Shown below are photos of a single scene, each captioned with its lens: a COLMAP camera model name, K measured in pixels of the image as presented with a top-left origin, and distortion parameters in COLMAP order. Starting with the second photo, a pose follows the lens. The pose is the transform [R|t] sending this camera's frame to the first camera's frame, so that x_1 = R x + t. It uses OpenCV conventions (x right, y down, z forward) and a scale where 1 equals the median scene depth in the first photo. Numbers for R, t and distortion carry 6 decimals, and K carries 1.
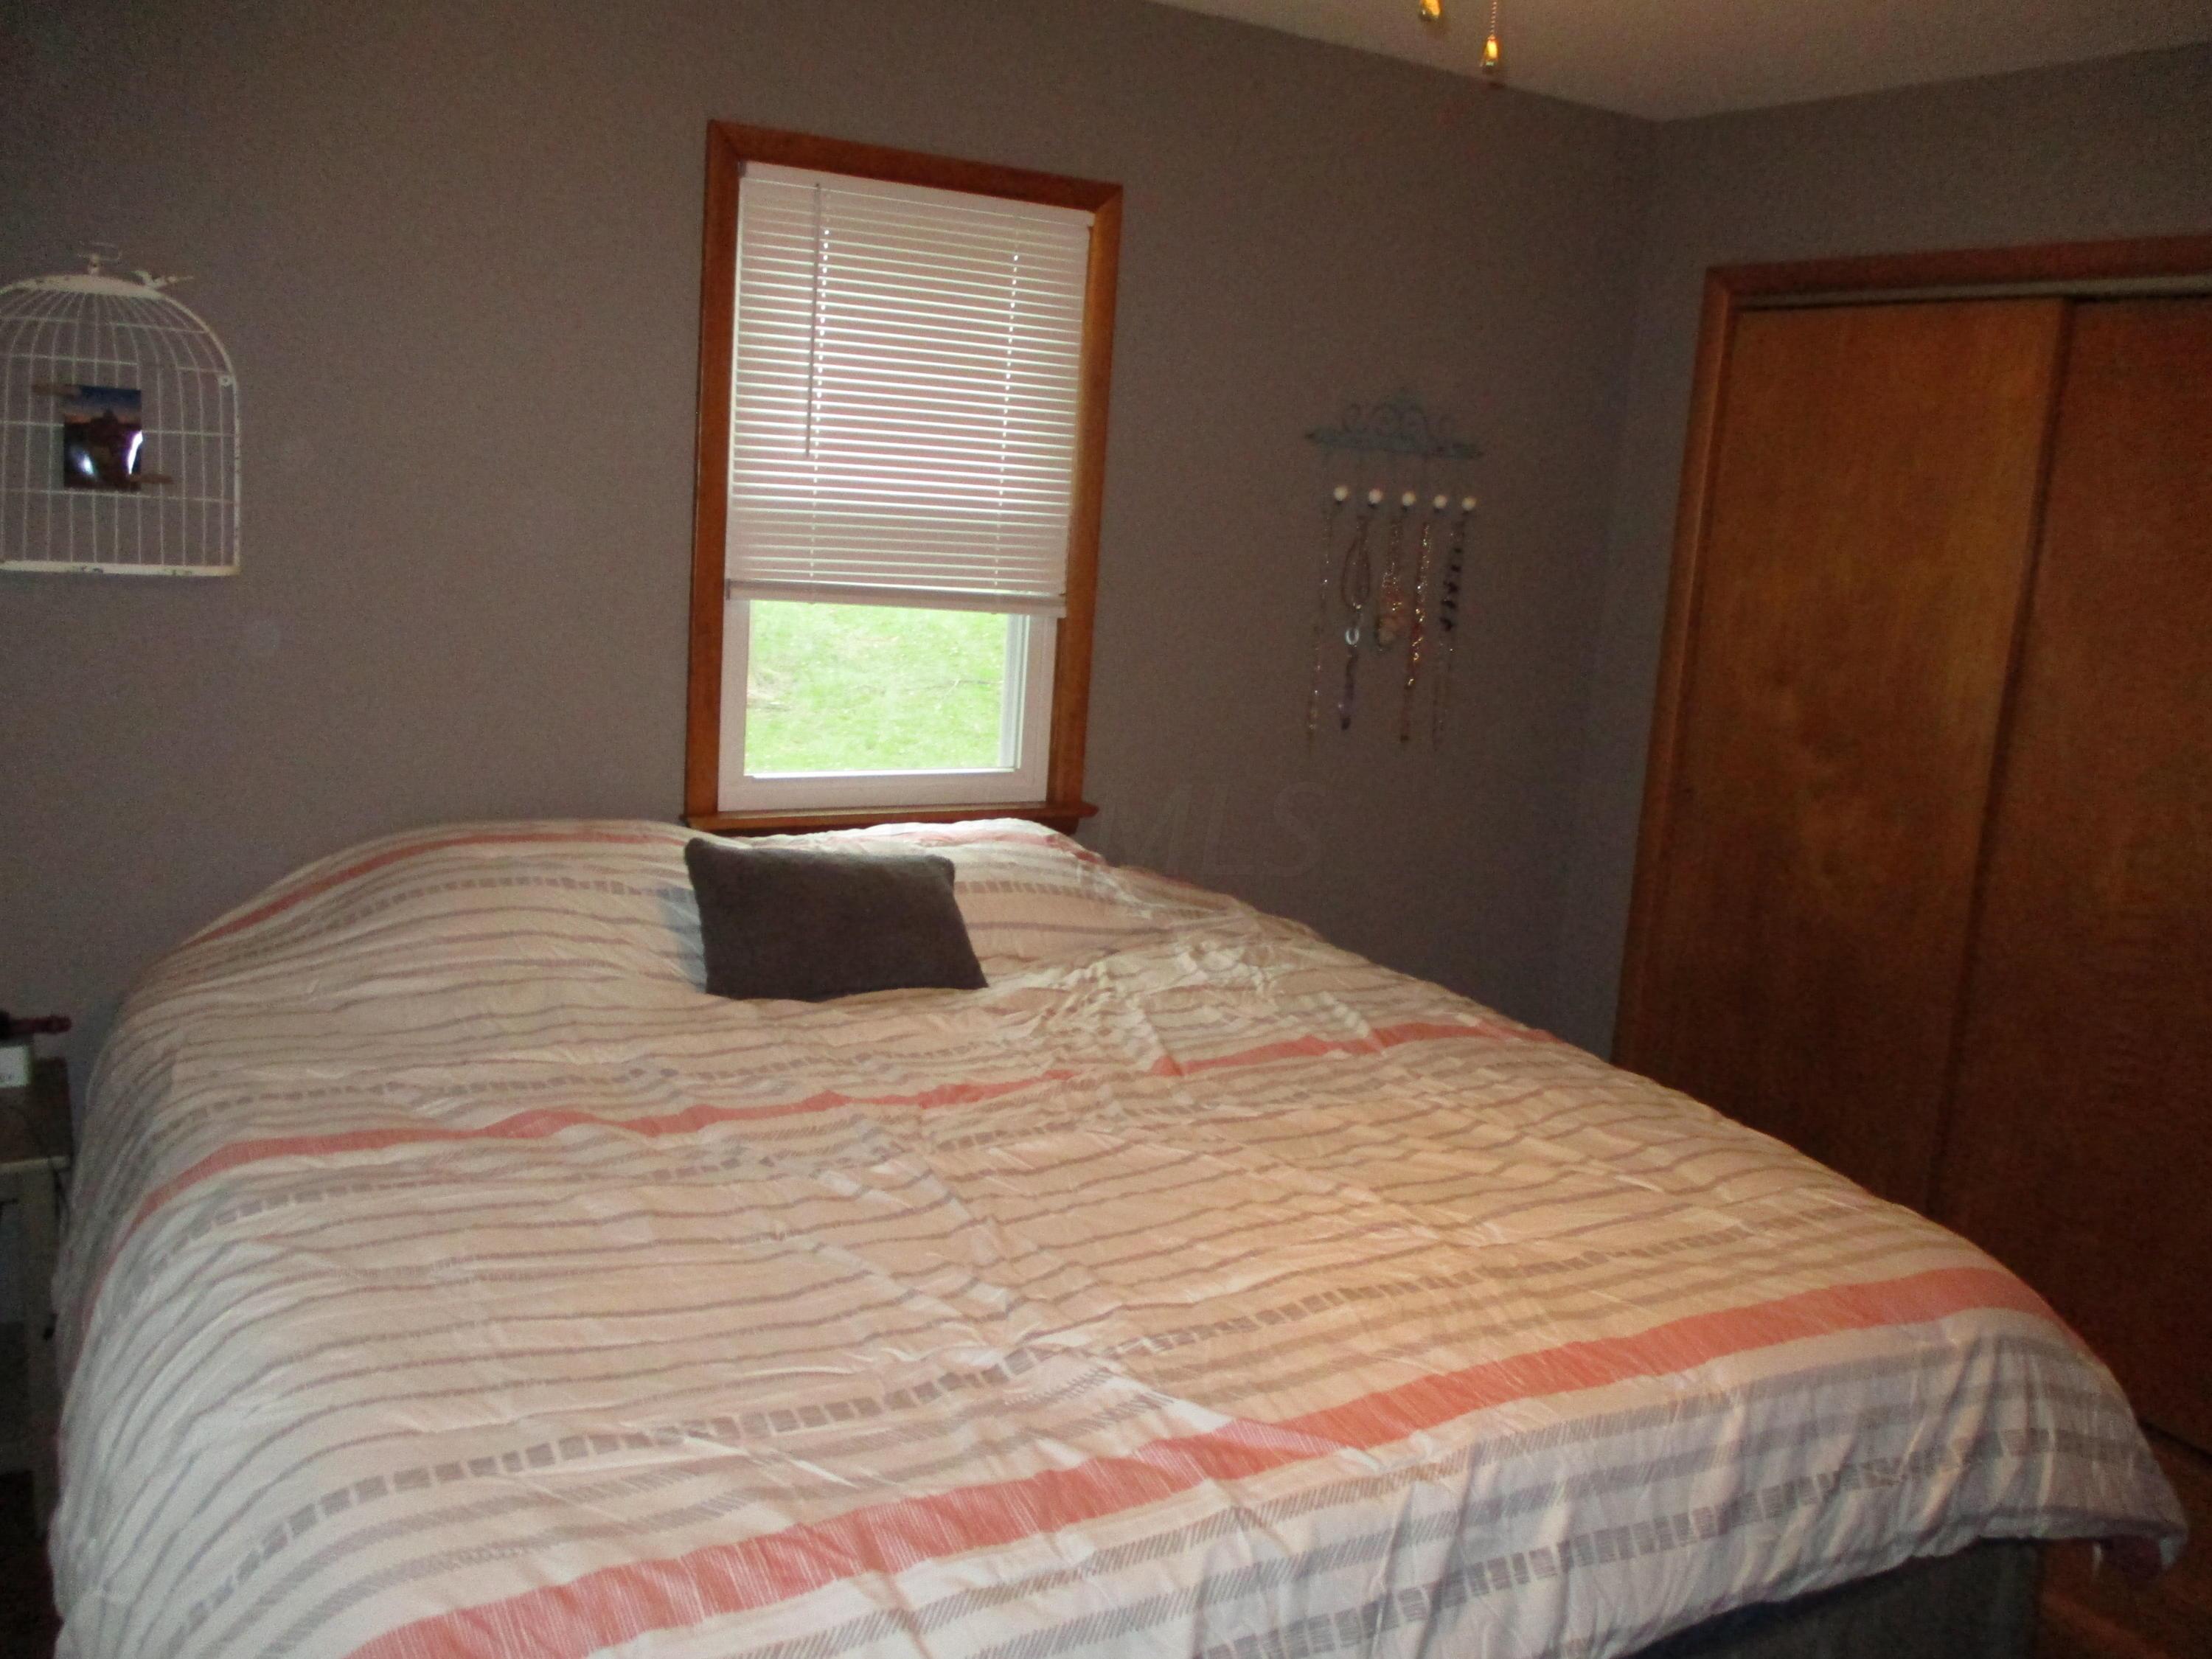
lens RADIAL K [[1849.6, 0, 1107.6], [0, 1849.6, 832.0], [0, 0, 1]] dist [-0.019954, -0.005979]
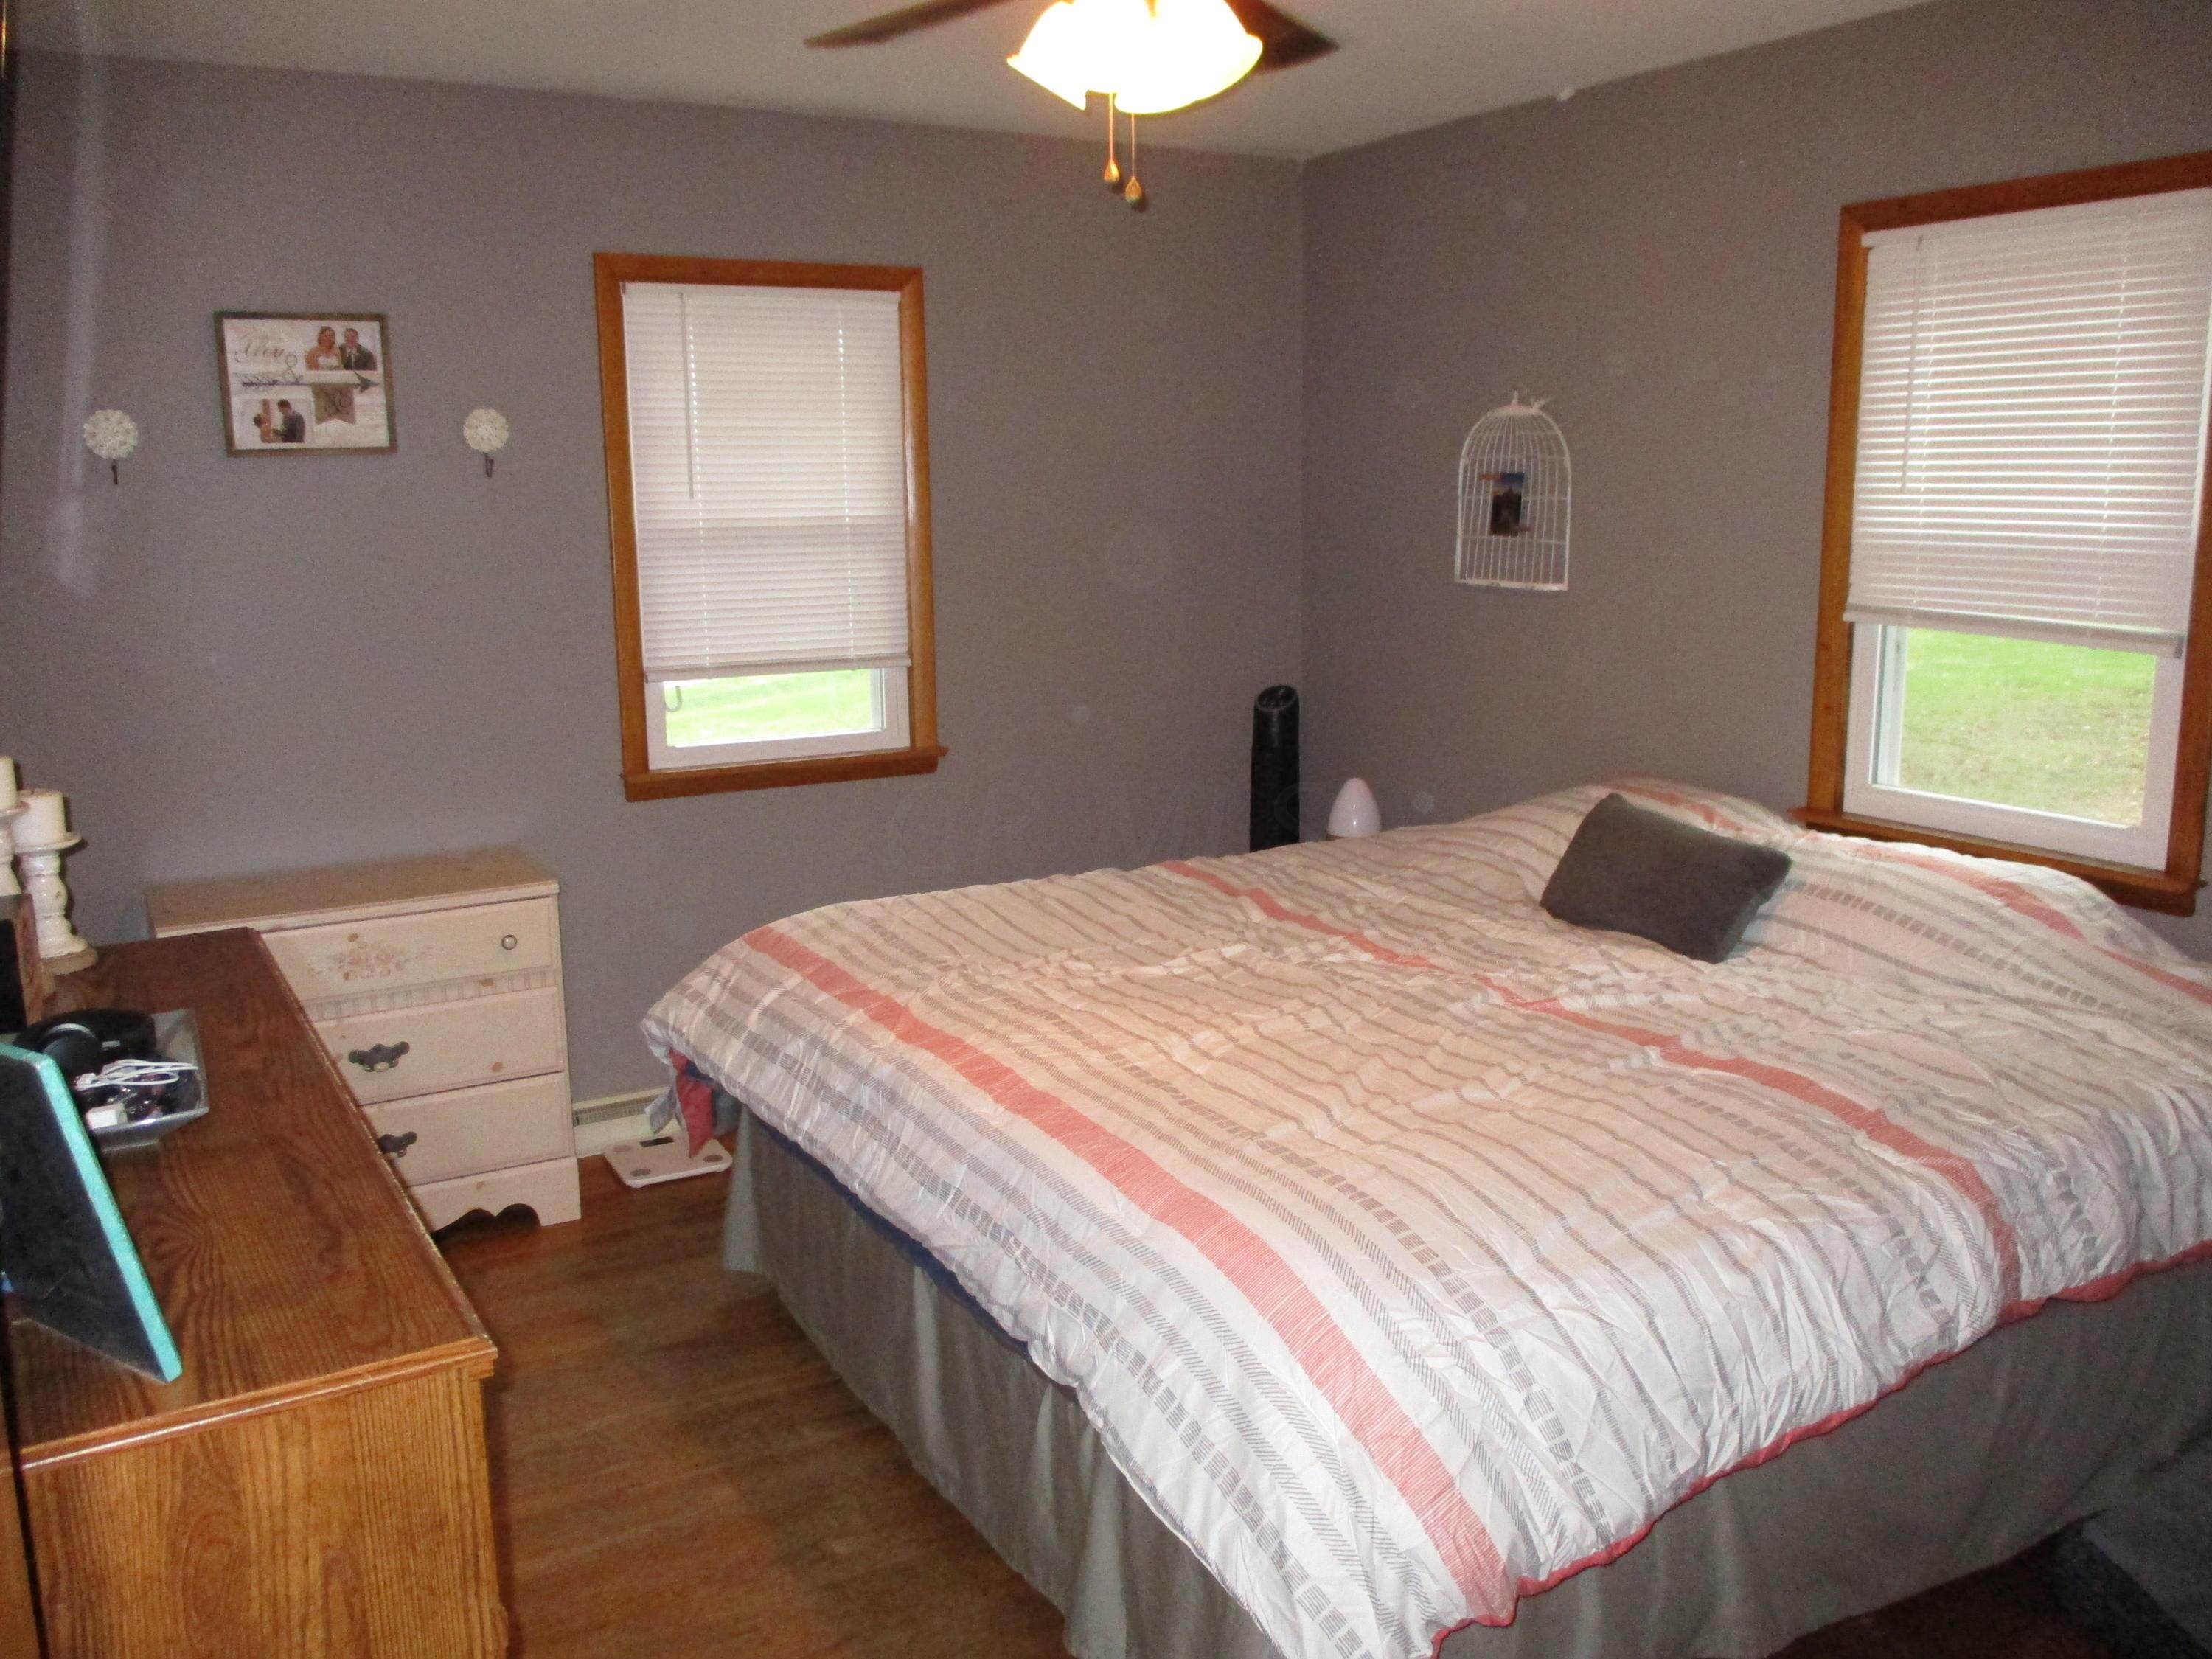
lens RADIAL K [[1849.6, 0, 1108.5], [0, 1849.6, 826.4], [0, 0, 1]] dist [-0.019954, -0.005979]
pose [[0.007642, 0.115789, -0.993244, 0.946565], [-0.191251, 0.975107, 0.112203, -0.046150], [0.981511, 0.189102, 0.029596, 0.570937]]
